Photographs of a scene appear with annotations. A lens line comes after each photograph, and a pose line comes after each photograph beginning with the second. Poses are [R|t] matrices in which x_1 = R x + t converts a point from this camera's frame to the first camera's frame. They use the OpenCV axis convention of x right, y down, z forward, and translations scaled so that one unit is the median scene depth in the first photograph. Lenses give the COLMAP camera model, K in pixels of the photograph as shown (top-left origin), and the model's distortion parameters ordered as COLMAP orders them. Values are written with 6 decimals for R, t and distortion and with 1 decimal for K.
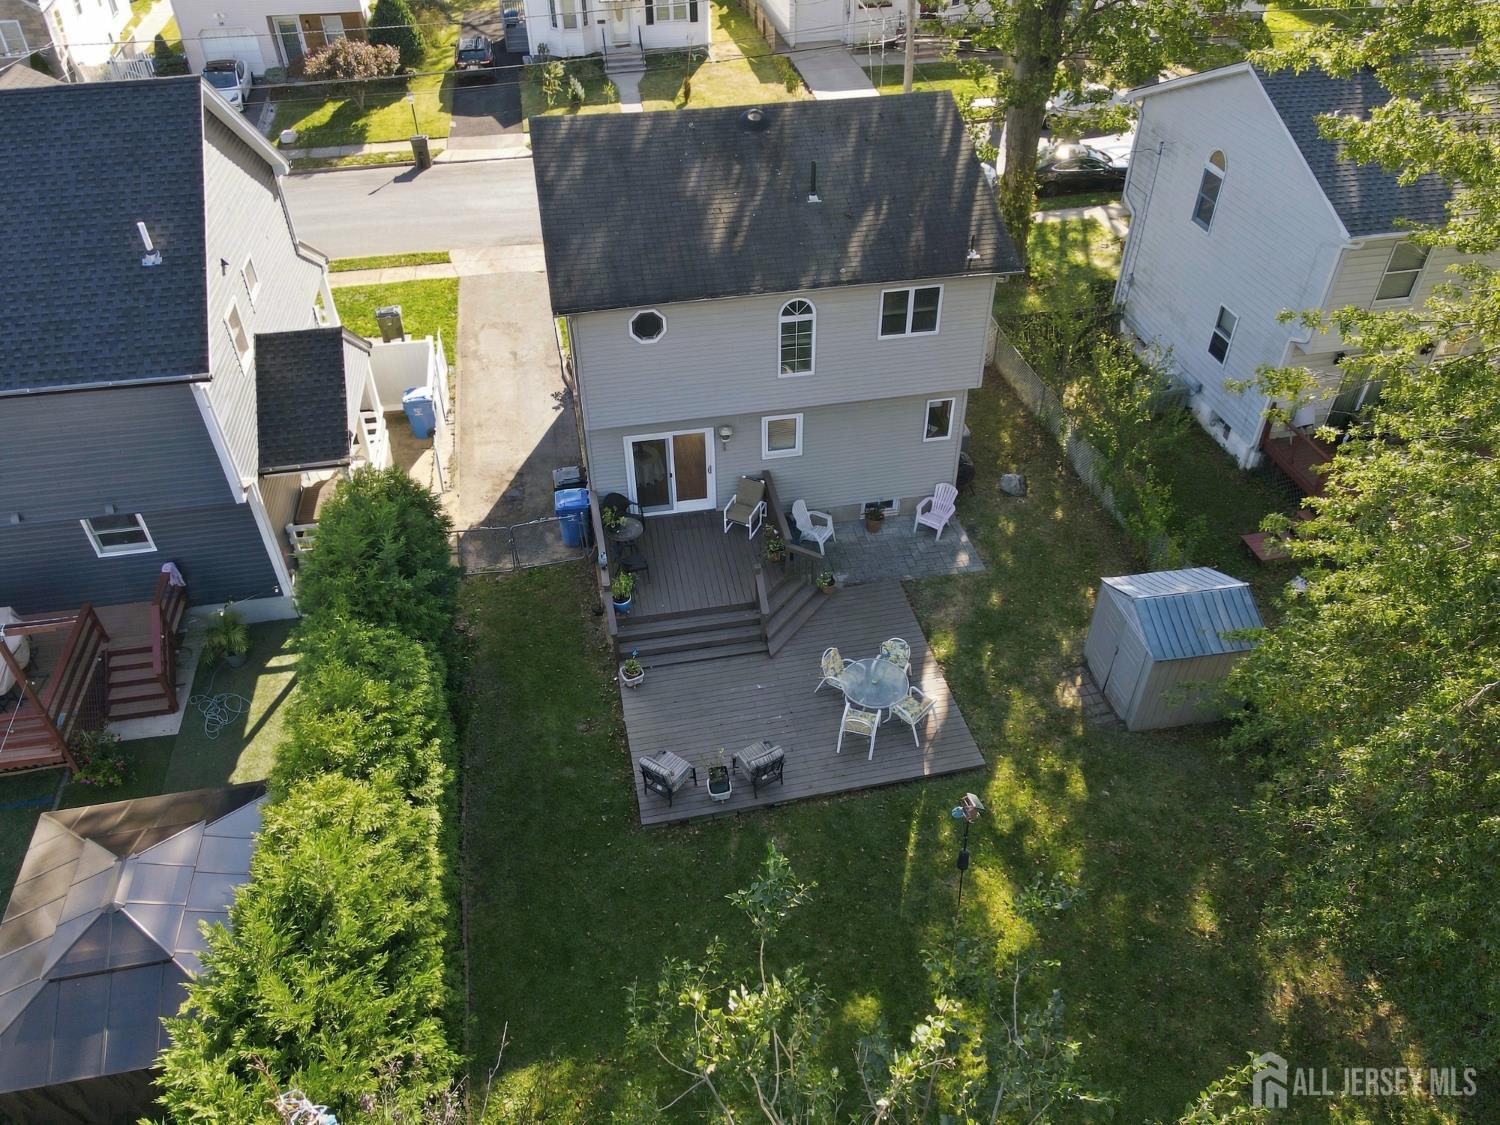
lens RADIAL K [[1095.2, 0, 753.3], [0, 1095.2, 561.6], [0, 0, 1]] dist [-0.000352, 0.030895]
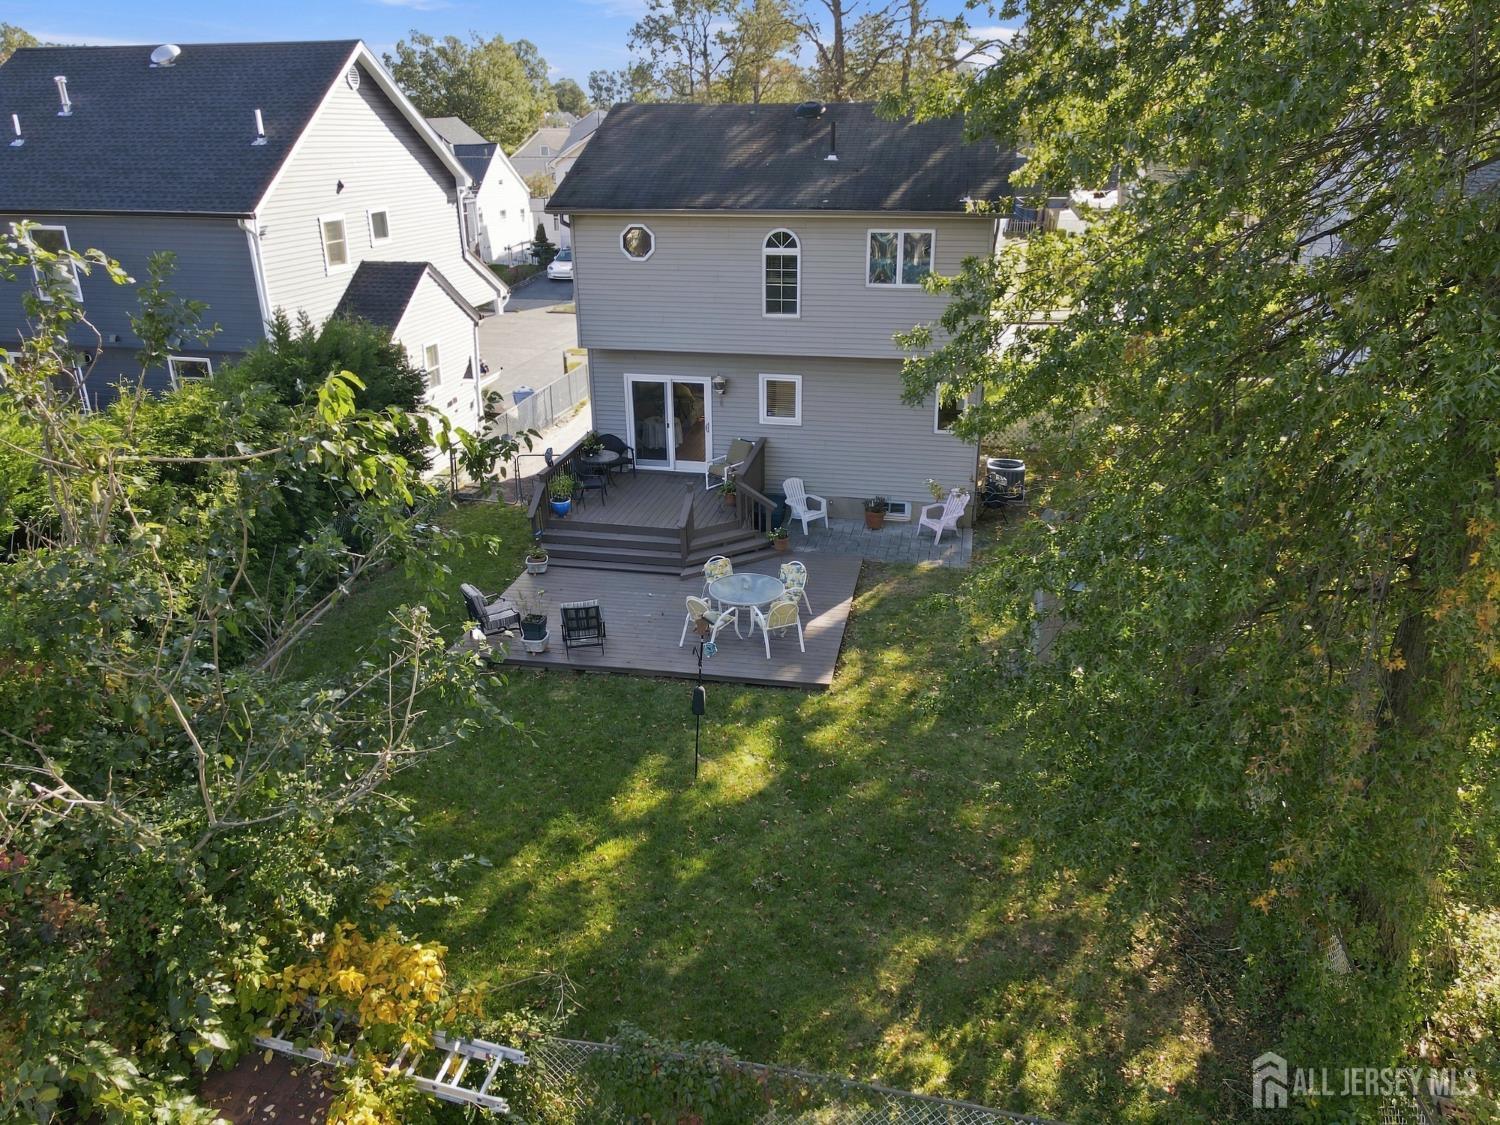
lens RADIAL K [[1125.5, 0, 750.0], [0, 1125.5, 562.5], [0, 0, 1]] dist [0.008462, 0.007506]
pose [[0.922893, 0.145181, -0.356639, 0.373082], [-0.243858, 0.937155, -0.249547, 0.272023], [0.297997, 0.317274, 0.900297, 0.138962]]
